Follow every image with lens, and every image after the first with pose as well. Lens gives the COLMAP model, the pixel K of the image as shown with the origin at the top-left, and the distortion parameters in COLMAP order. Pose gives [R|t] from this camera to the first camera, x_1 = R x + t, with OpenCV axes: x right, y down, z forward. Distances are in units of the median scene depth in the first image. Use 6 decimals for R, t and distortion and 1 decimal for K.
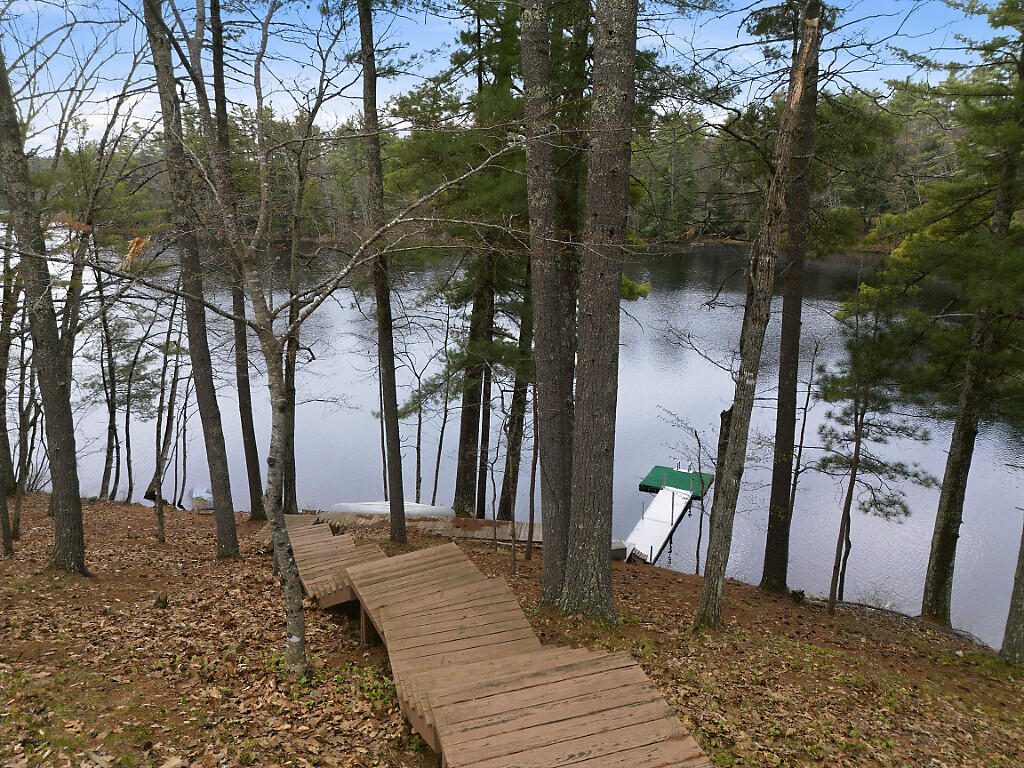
lens RADIAL K [[706.4, 0, 513.0], [0, 706.4, 385.6], [0, 0, 1]] dist [0.063953, -0.001370]
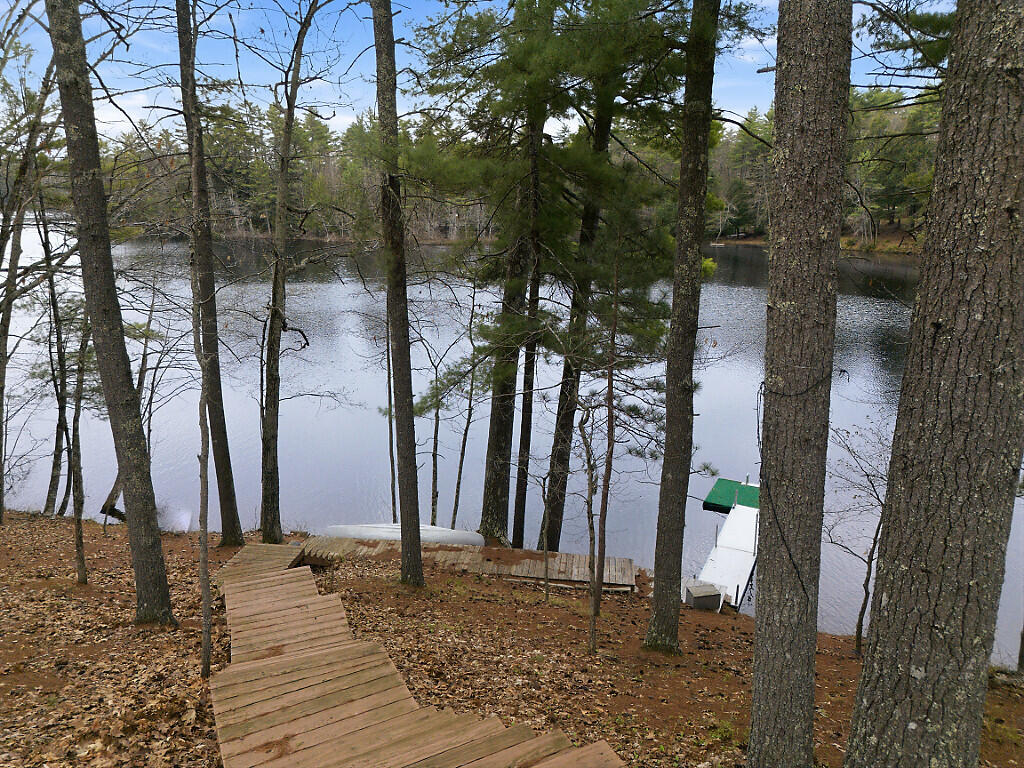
lens RADIAL K [[706.4, 0, 513.0], [0, 706.4, 385.6], [0, 0, 1]] dist [0.063953, -0.001370]
pose [[0.999917, 0.007587, -0.010382, -0.040911], [-0.007684, 0.999926, -0.009384, 0.017904], [0.010310, 0.009463, 0.999902, 0.213699]]
